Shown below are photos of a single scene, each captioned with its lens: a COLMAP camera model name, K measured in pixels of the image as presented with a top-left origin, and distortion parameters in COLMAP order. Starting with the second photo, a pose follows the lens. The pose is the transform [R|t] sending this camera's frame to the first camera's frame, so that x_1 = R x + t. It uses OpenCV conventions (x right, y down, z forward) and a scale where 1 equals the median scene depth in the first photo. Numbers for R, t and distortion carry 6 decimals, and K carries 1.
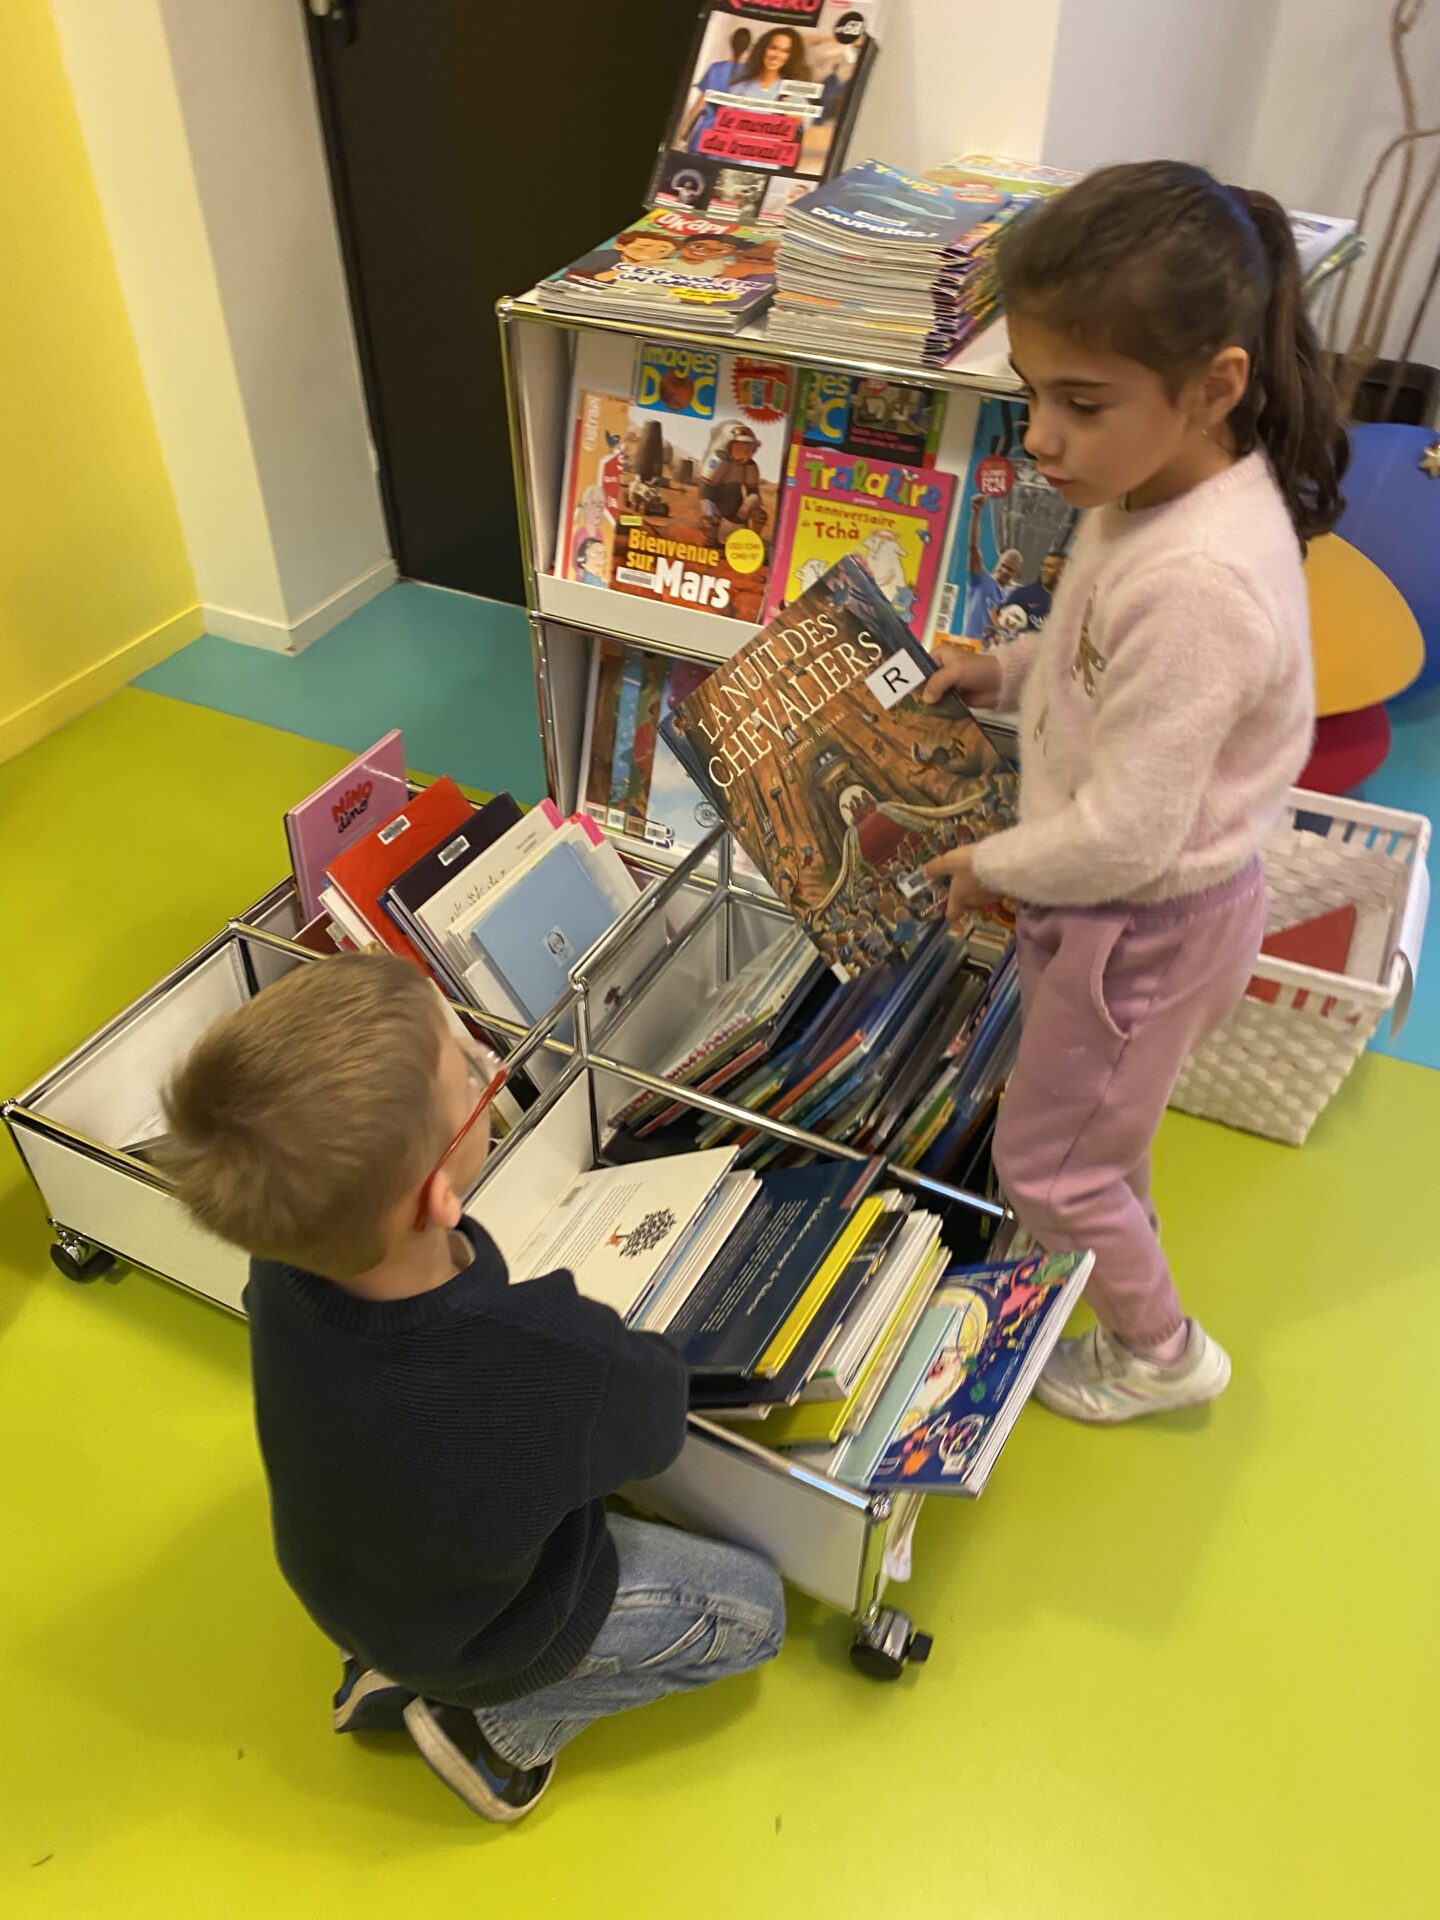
lens RADIAL K [[1405.8, 0, 728.3], [0, 1405.8, 961.3], [0, 0, 1]] dist [-0.007402, -0.016309]
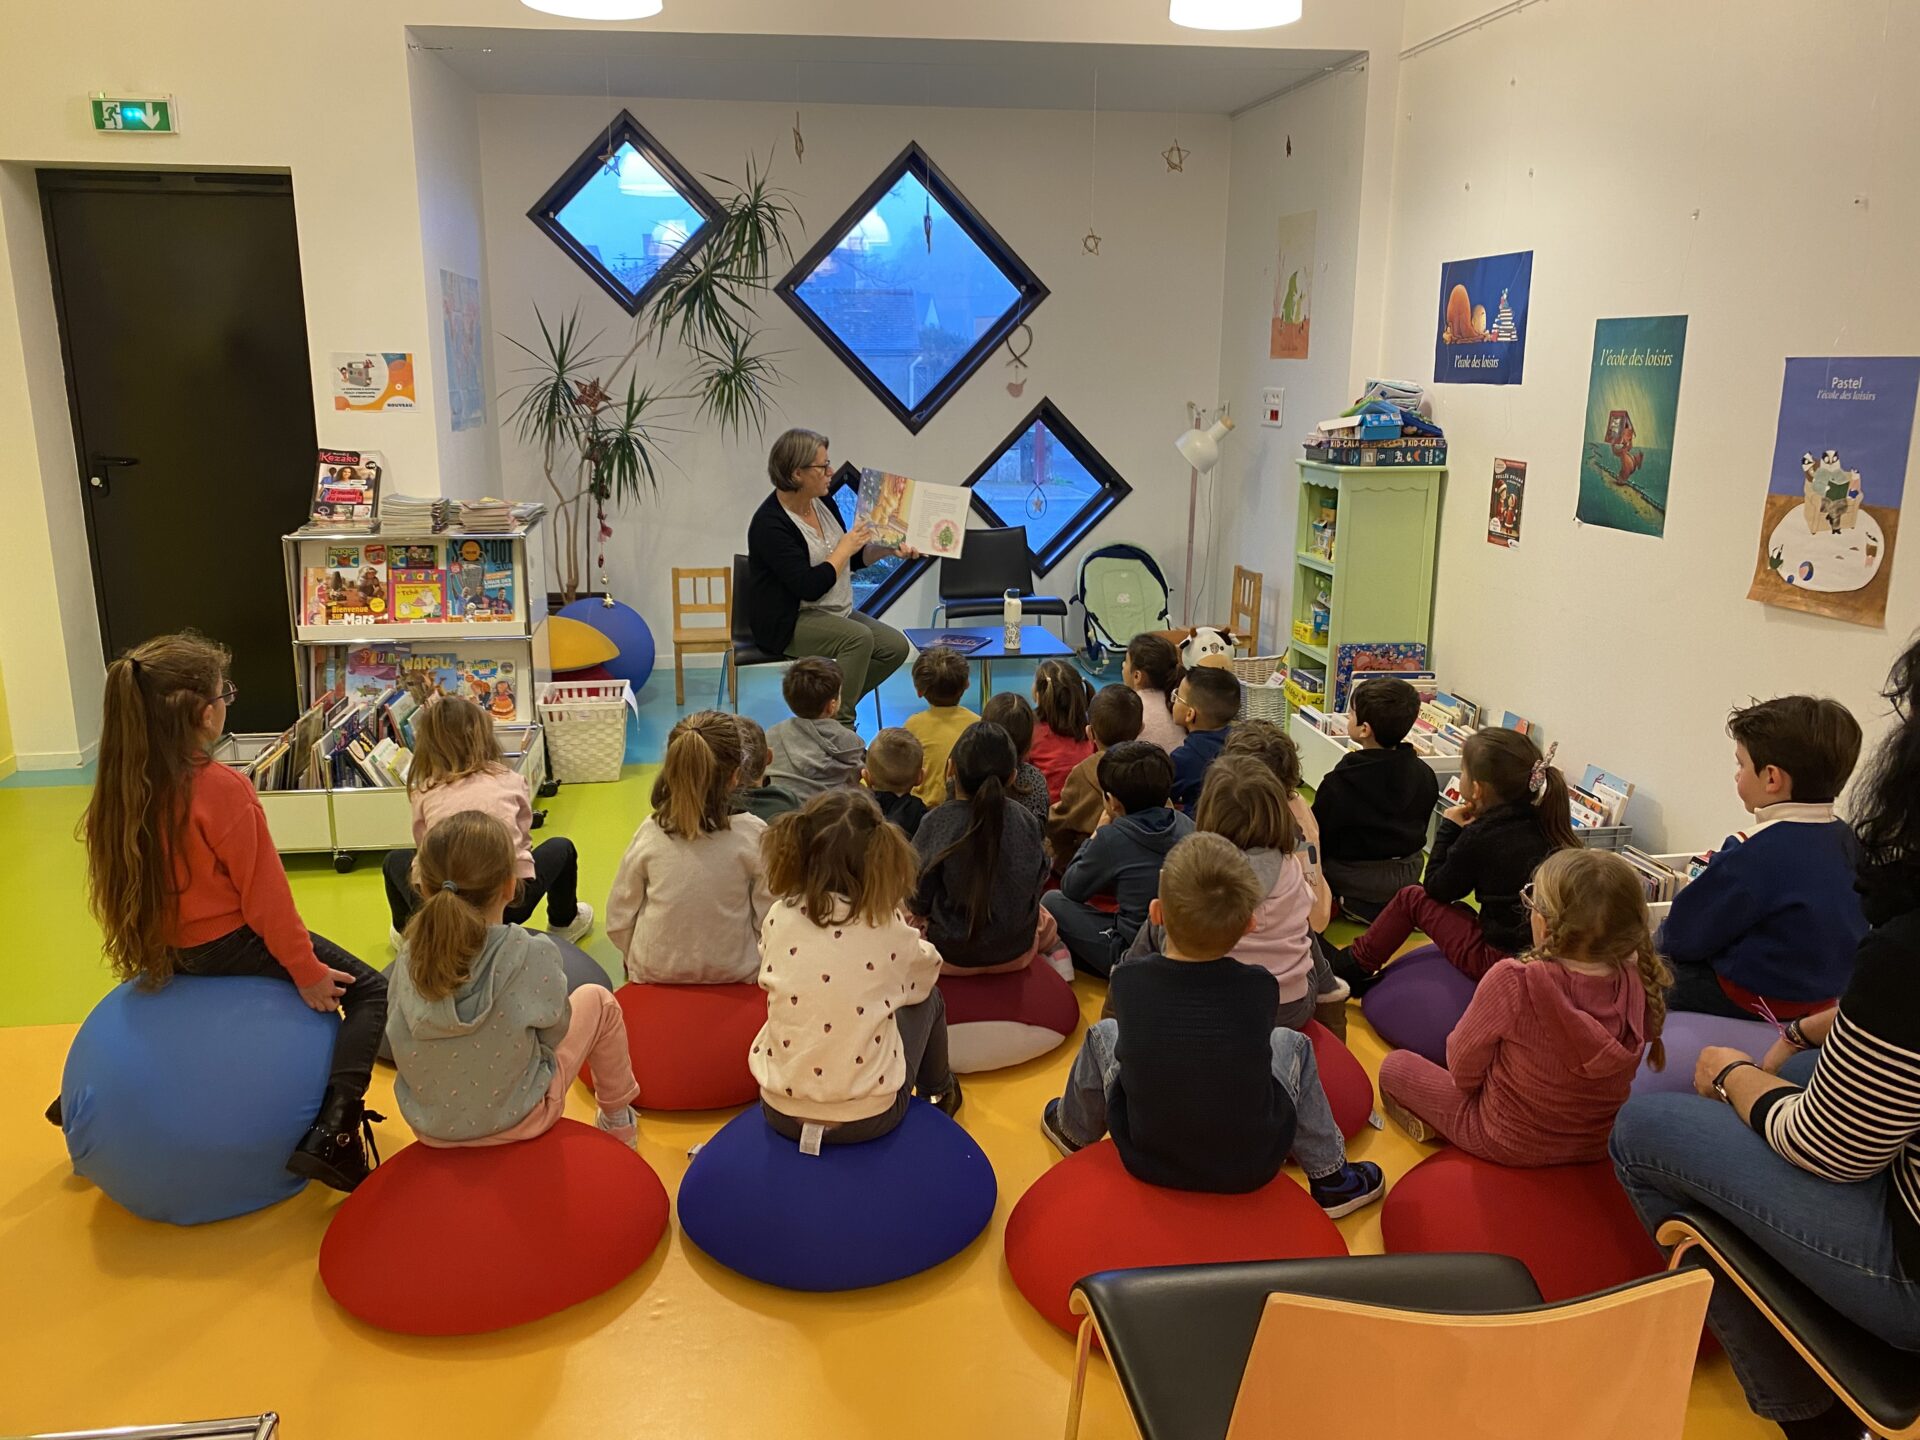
lens RADIAL K [[1405.8, 0, 950.5], [0, 1405.8, 715.4], [0, 0, 1]] dist [-0.007402, -0.016309]
pose [[0.805615, -0.130312, 0.577930, -0.760251], [0.384519, 0.857131, -0.342740, 1.398796], [-0.450699, 0.498342, 0.740625, -1.646255]]
